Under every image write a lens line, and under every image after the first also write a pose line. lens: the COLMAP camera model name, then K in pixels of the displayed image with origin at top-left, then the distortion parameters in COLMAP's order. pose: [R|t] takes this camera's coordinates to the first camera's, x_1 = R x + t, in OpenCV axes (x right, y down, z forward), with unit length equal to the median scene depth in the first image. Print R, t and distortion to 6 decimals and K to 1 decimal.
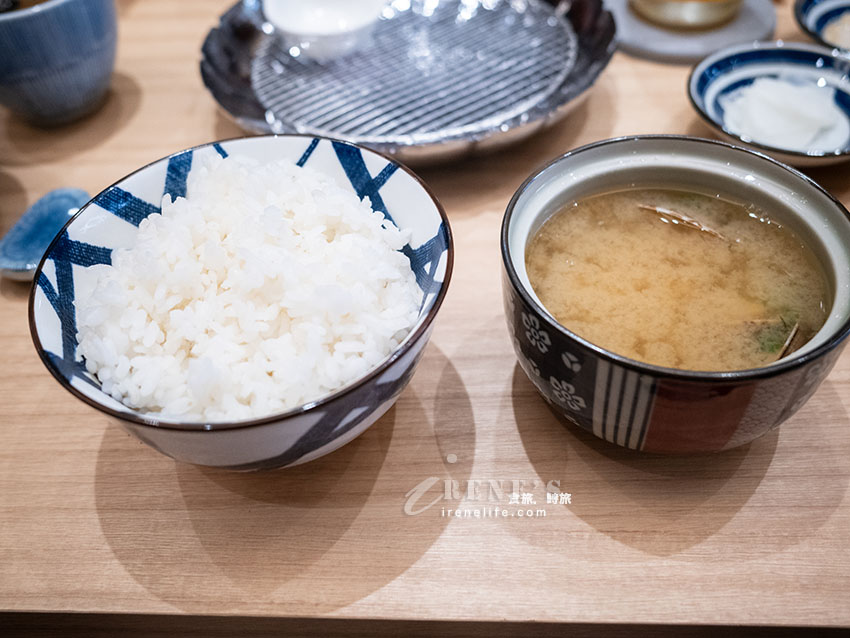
lens RADIAL K [[818.0, 0, 449.3], [0, 818.0, 320.7], [0, 0, 1]] dist [-0.024574, 0.000000]
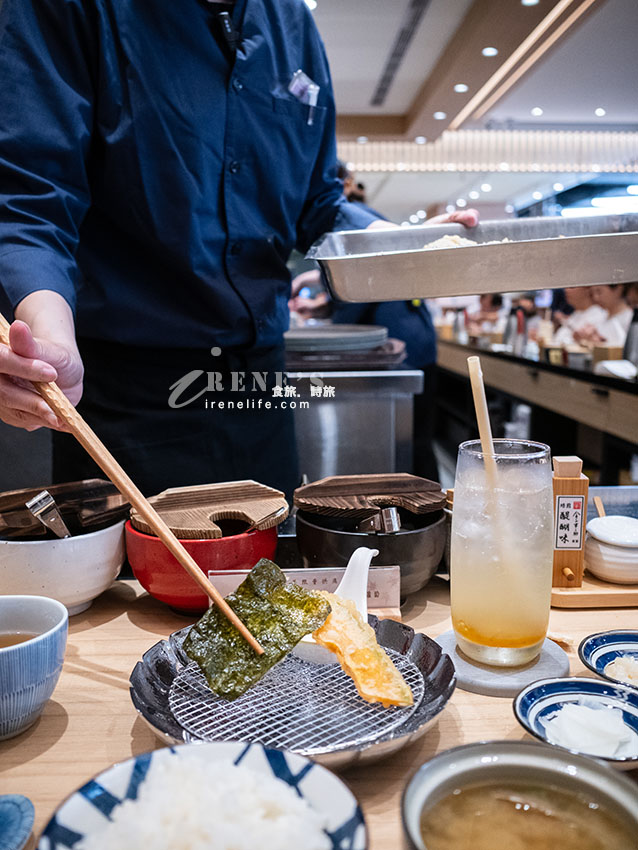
lens RADIAL K [[818.0, 0, 322.1], [0, 818.0, 430.2], [0, 0, 1]] dist [-0.024574, 0.000000]
pose [[0.995670, 0.031412, 0.087489, -0.185905], [0.027770, 0.797678, -0.602444, 0.175004], [-0.088712, 0.602265, 0.793352, -0.368165]]
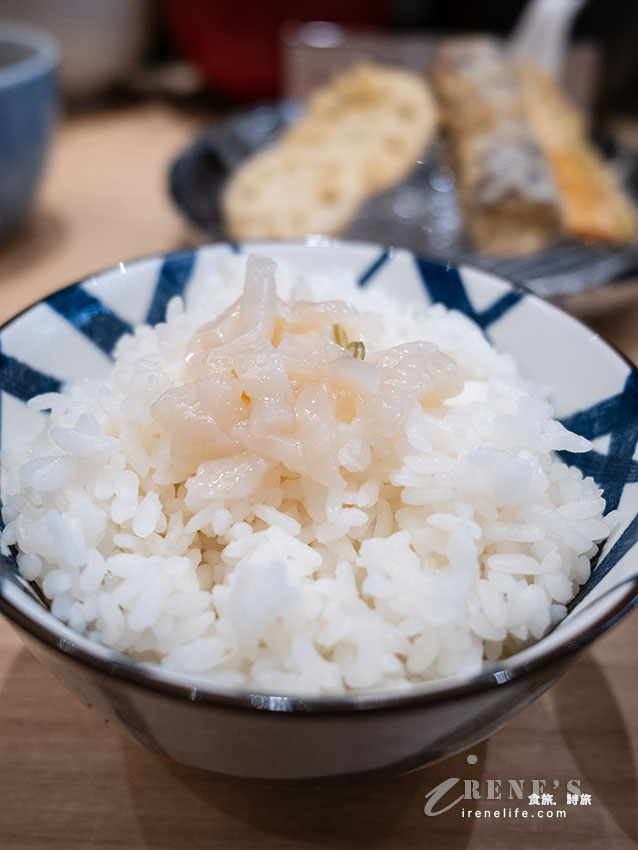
lens RADIAL K [[818.0, 0, 317.8], [0, 818.0, 422.1], [0, 0, 1]] dist [-0.024574, 0.000000]
pose [[0.995767, 0.081498, 0.042493, -0.247820], [-0.072367, 0.980226, -0.184172, 0.042600], [-0.056662, 0.180318, 0.981975, 0.392798]]
